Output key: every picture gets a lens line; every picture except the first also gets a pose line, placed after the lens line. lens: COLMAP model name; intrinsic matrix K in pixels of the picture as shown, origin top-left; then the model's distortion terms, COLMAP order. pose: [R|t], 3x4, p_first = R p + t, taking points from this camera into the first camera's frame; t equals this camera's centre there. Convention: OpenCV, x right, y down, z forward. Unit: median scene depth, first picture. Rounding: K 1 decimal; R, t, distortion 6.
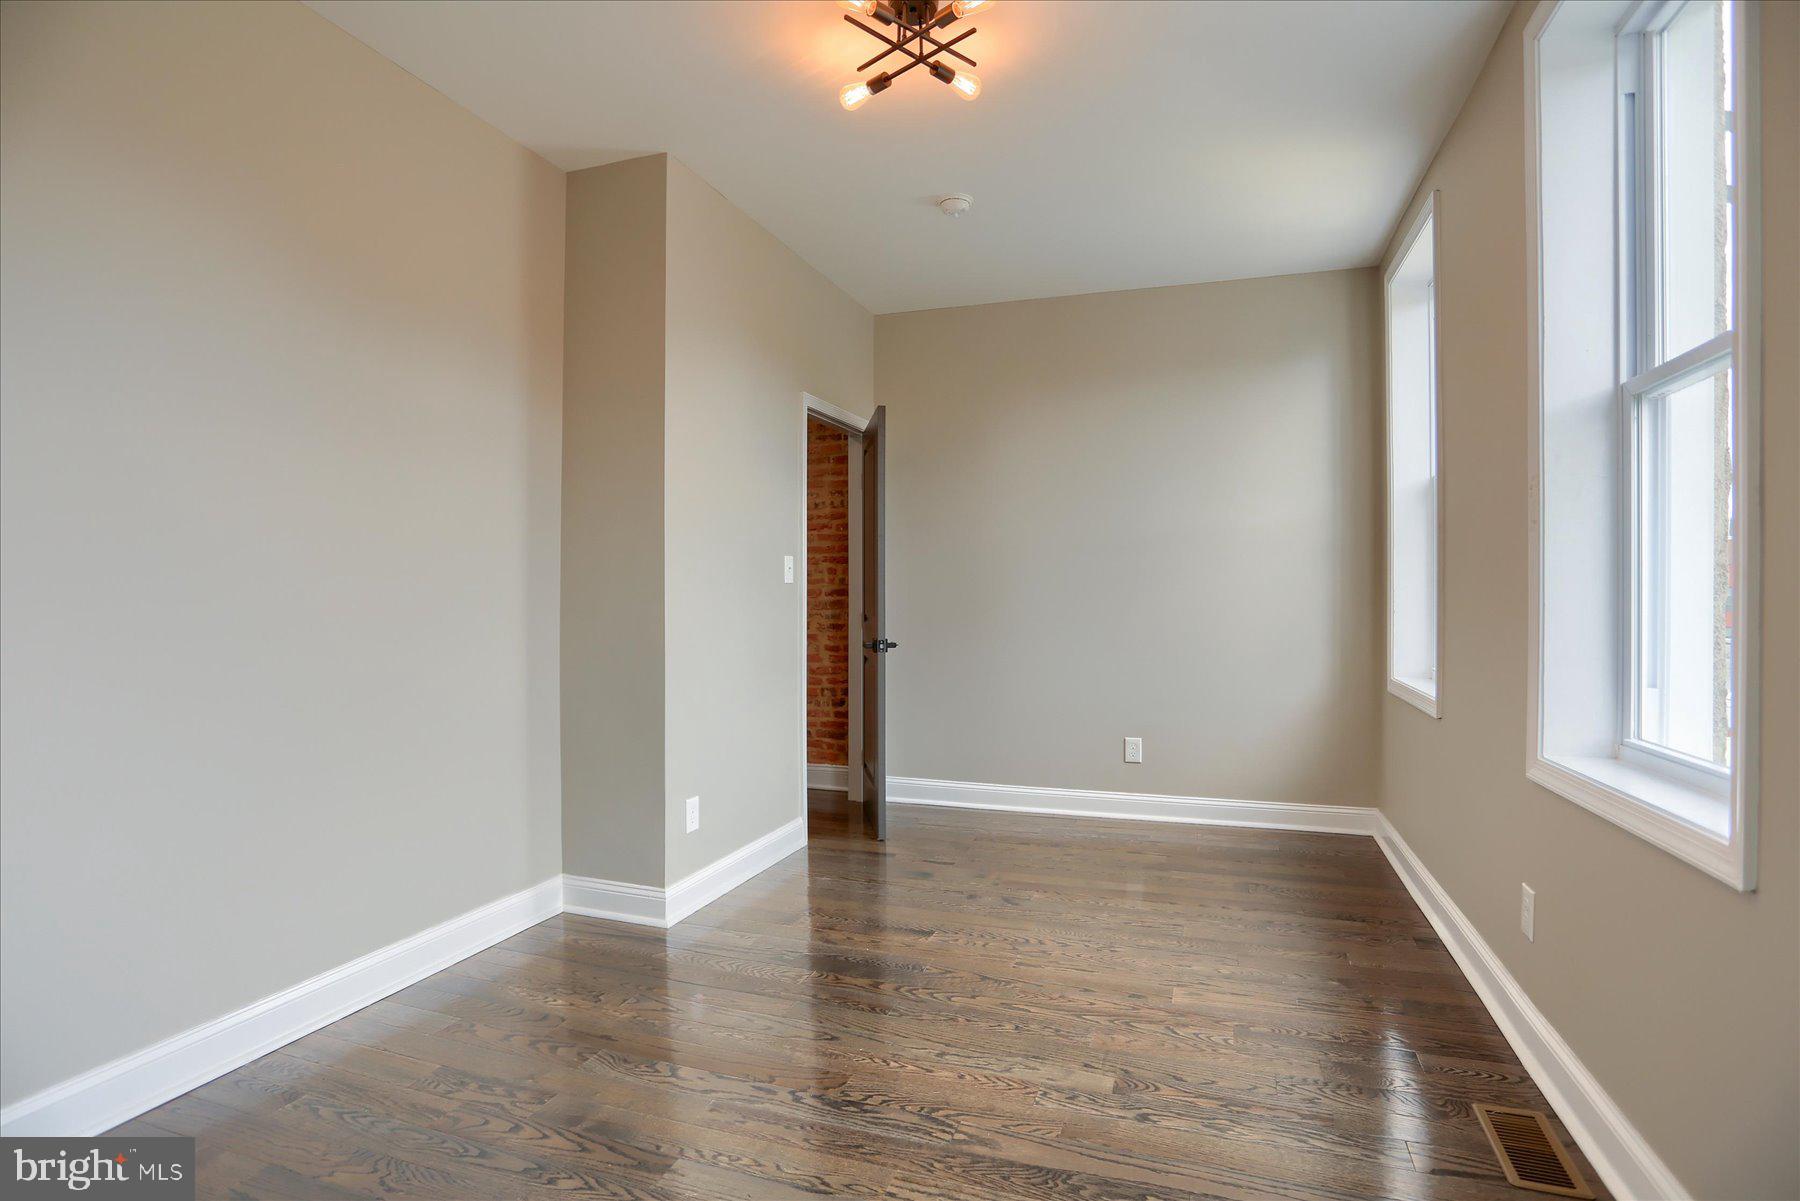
lens RADIAL K [[790.6, 0, 905.2], [0, 790.6, 594.5], [0, 0, 1]] dist [-0.002867, -0.000194]
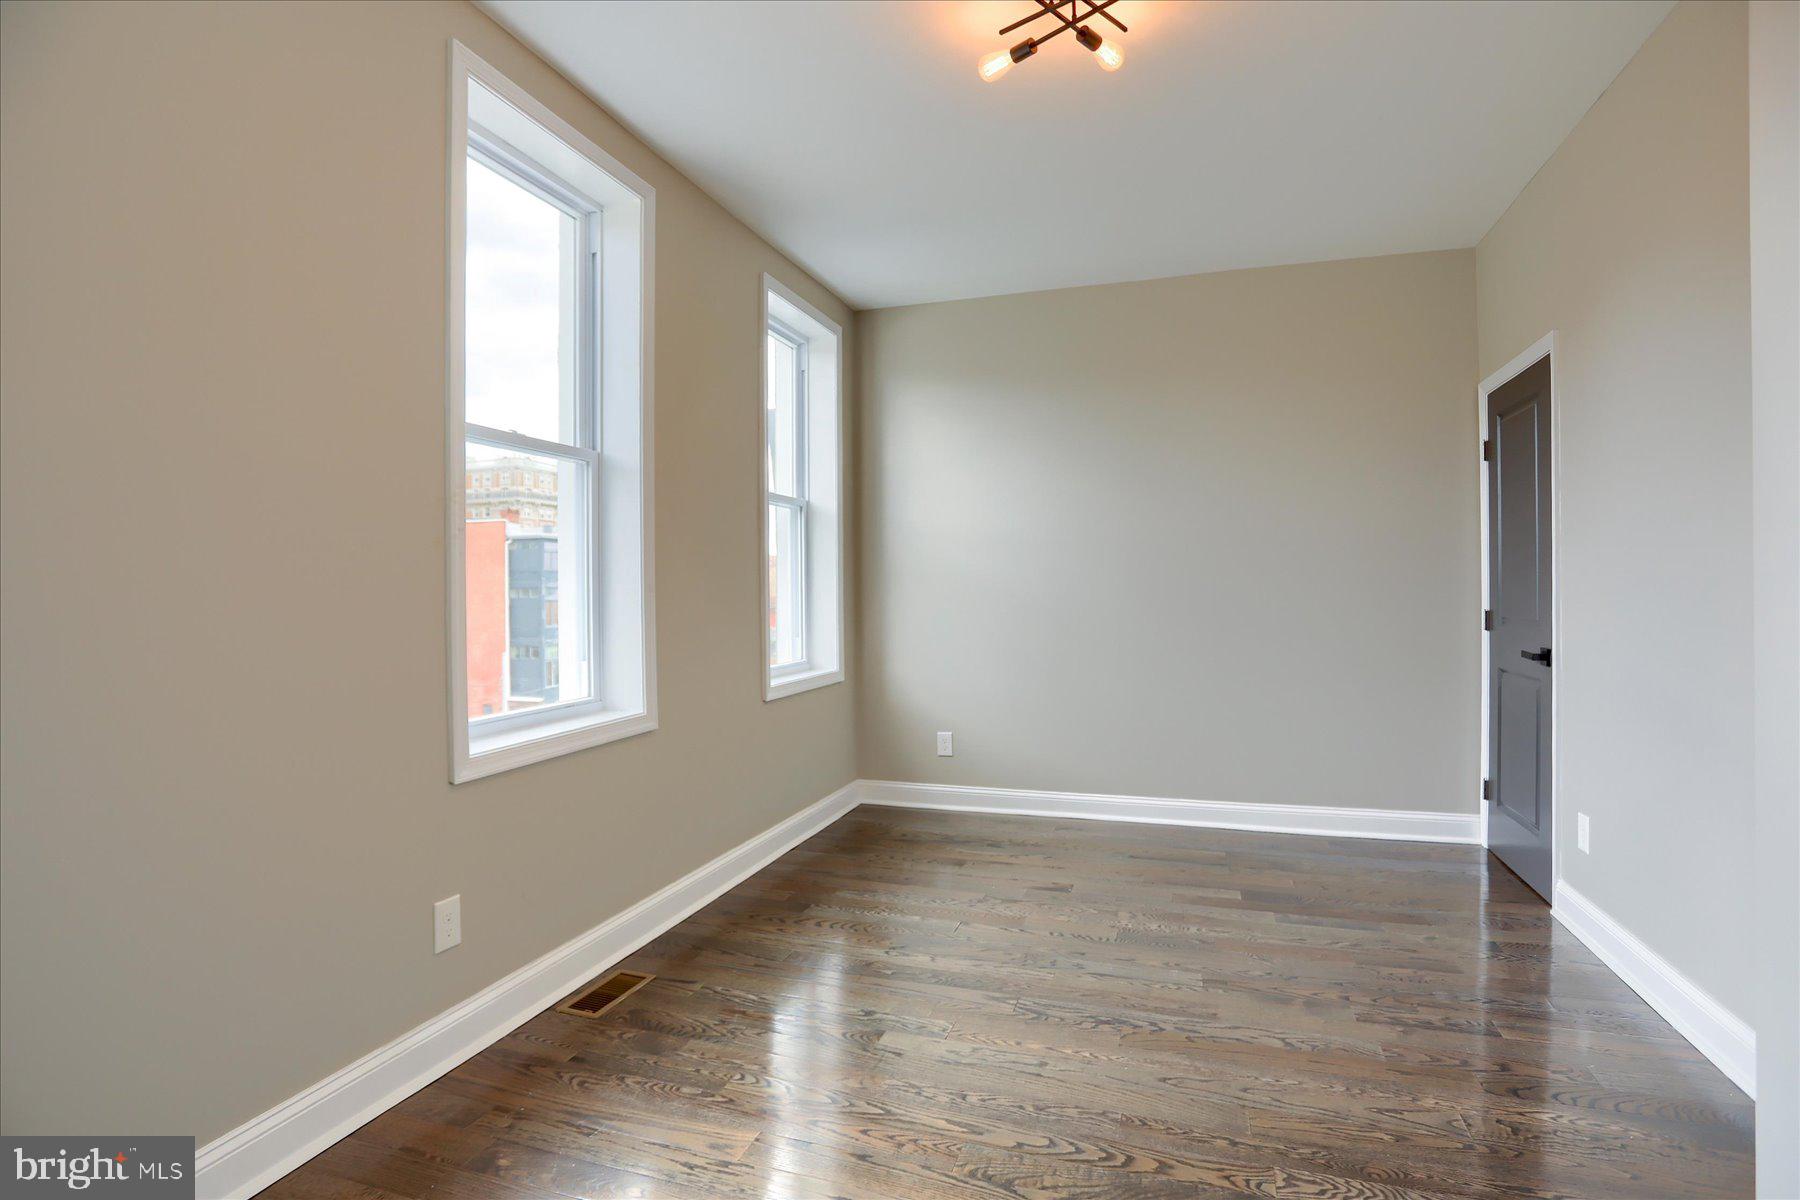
lens RADIAL K [[920.4, 0, 901.7], [0, 920.4, 595.1], [0, 0, 1]] dist [0.000584, 0.000066]
pose [[-0.999346, 0.003540, -0.035981, 0.272001], [0.003531, 0.999994, 0.000322, -0.005770], [0.035982, 0.000195, -0.999352, 2.237536]]
